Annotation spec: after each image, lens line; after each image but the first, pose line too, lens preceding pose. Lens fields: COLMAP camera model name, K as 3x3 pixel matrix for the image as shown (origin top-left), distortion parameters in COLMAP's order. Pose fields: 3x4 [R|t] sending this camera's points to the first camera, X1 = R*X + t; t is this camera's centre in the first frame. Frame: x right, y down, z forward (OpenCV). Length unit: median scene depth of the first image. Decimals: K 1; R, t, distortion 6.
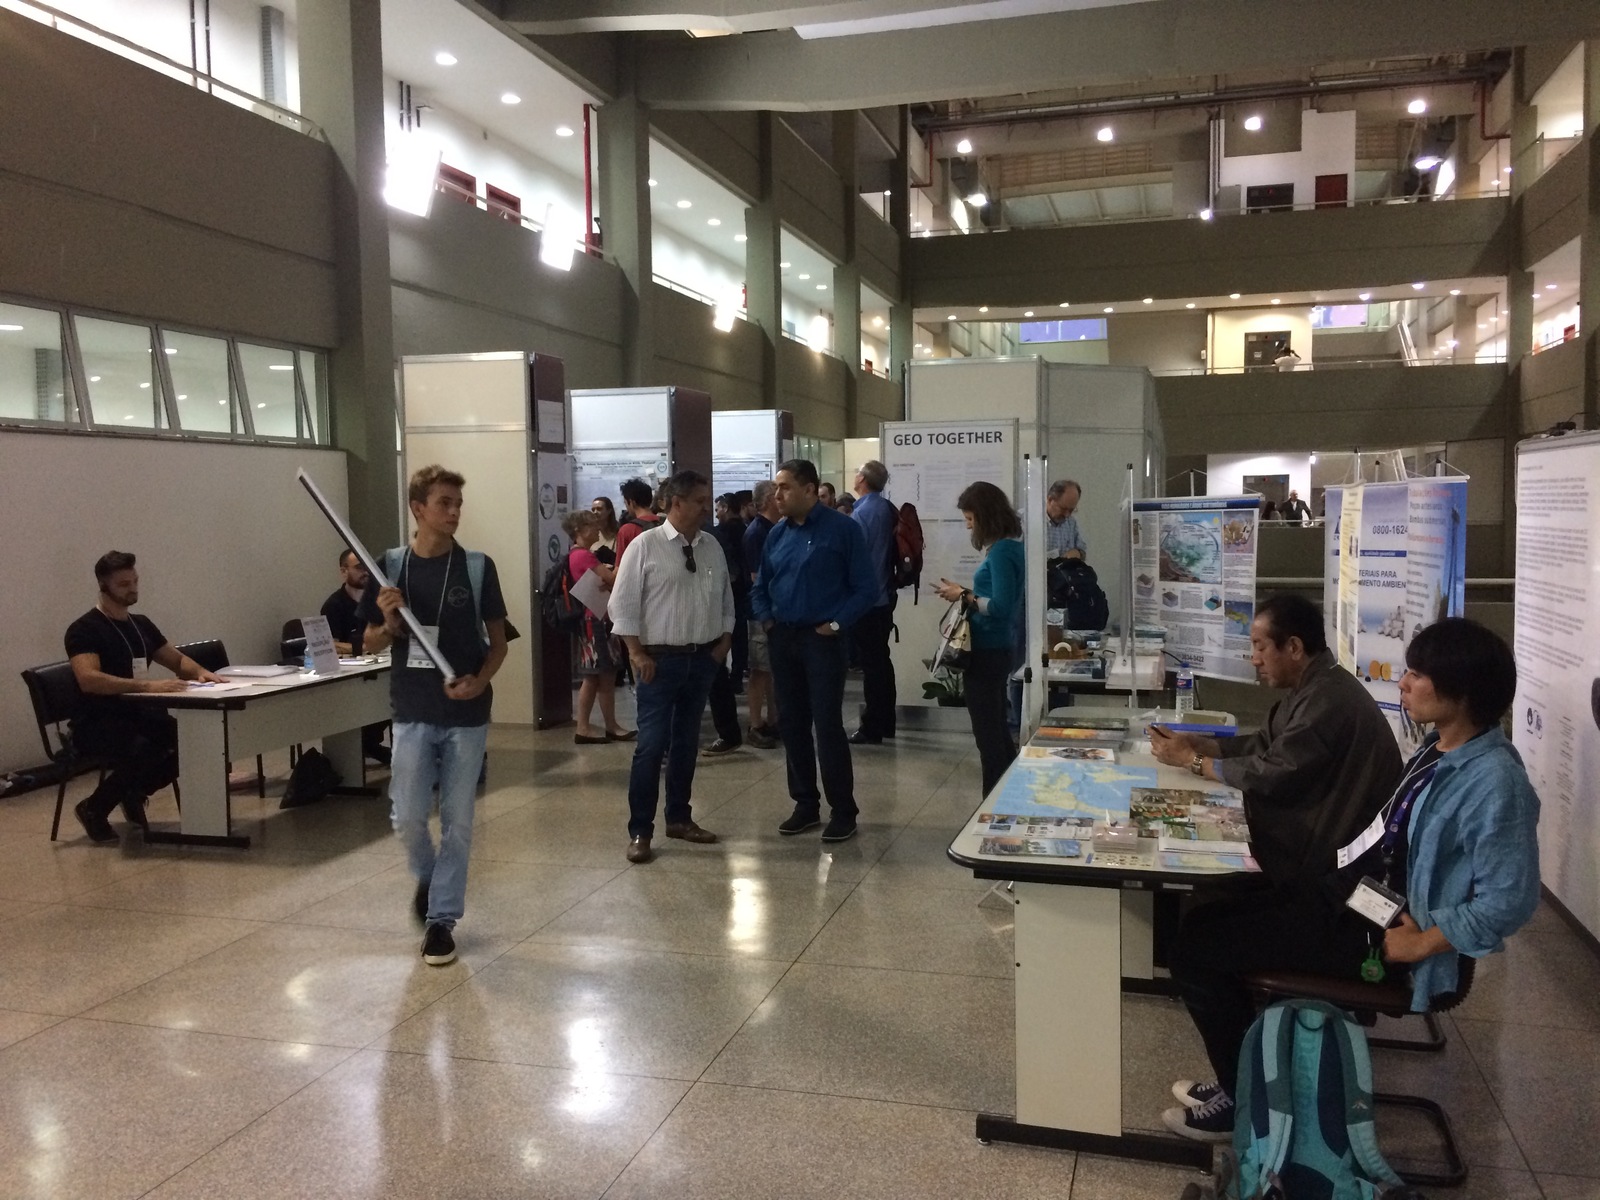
lens RADIAL K [[1354.4, 0, 800.0], [0, 1354.4, 600.0], [0, 0, 1]] dist [0.065428, -0.077557]
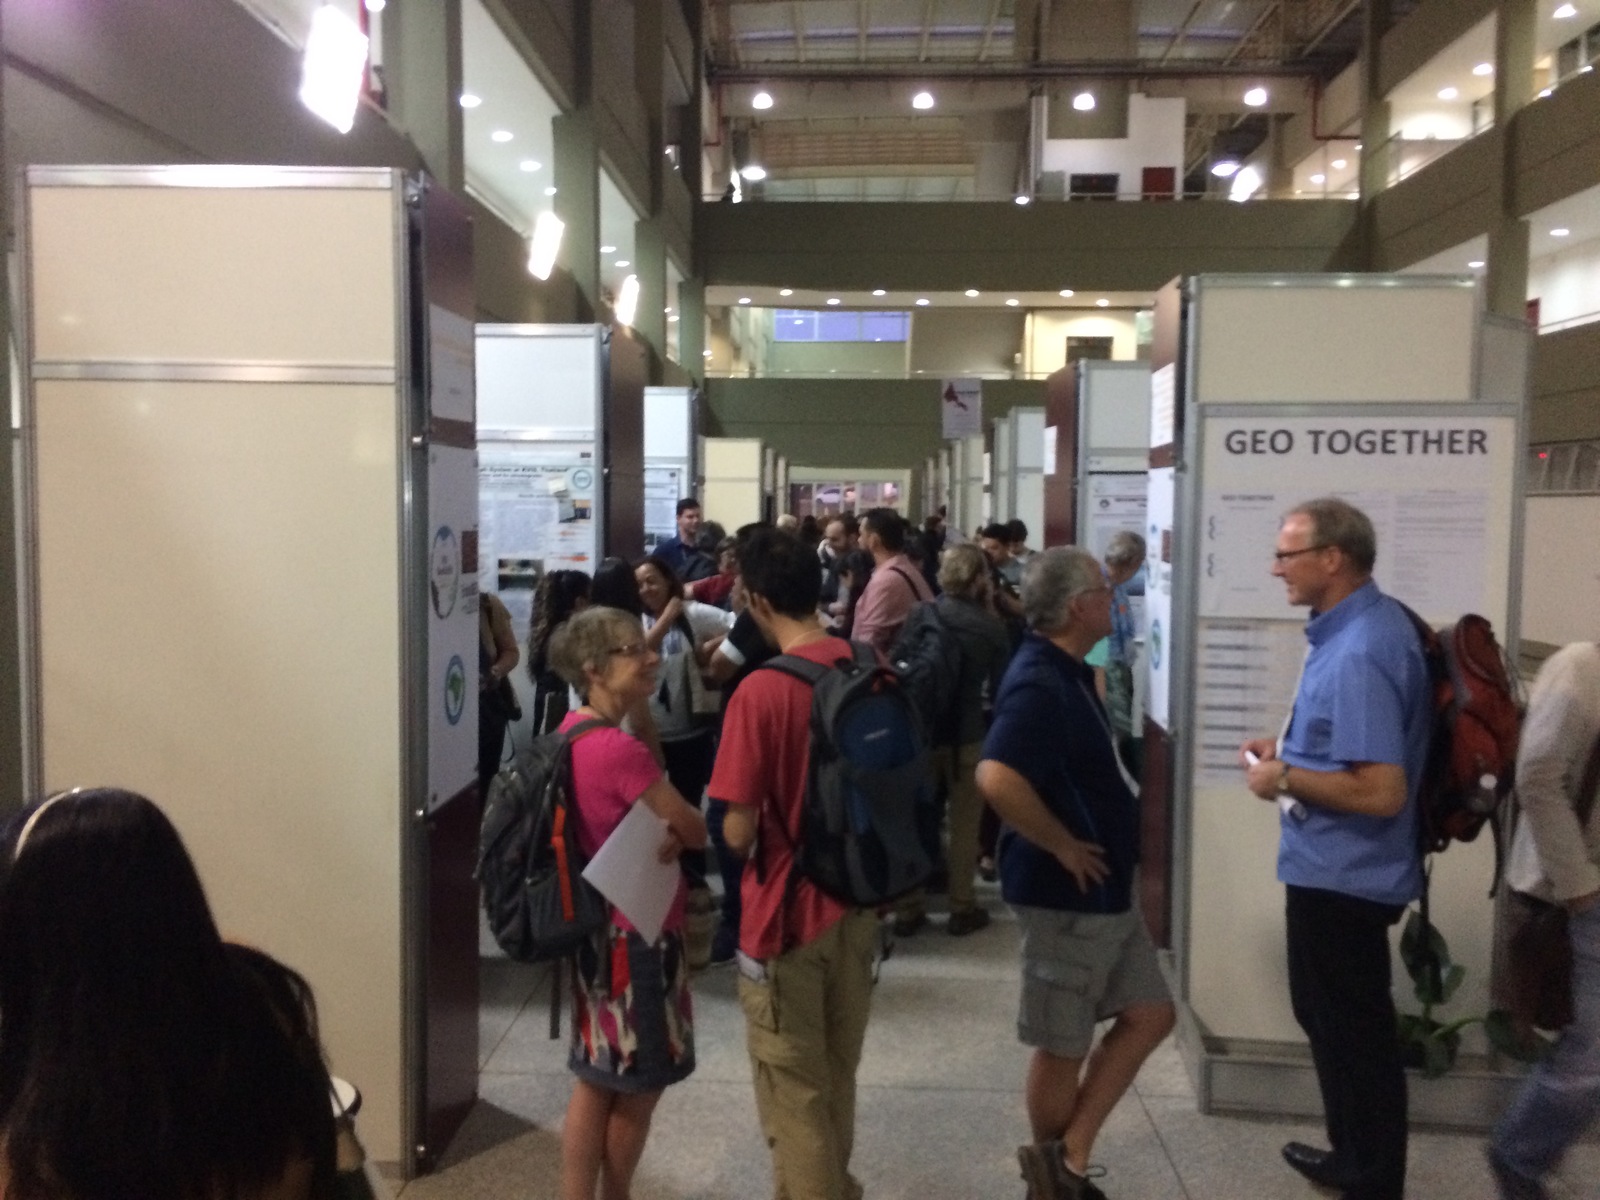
lens RADIAL K [[1354.4, 0, 800.0], [0, 1354.4, 600.0], [0, 0, 1]] dist [0.065428, -0.077557]
pose [[0.974261, 0.007093, 0.225312, -0.048558], [-0.006651, 0.999974, -0.002723, -0.017917], [-0.225326, 0.001154, 0.974283, 0.167697]]
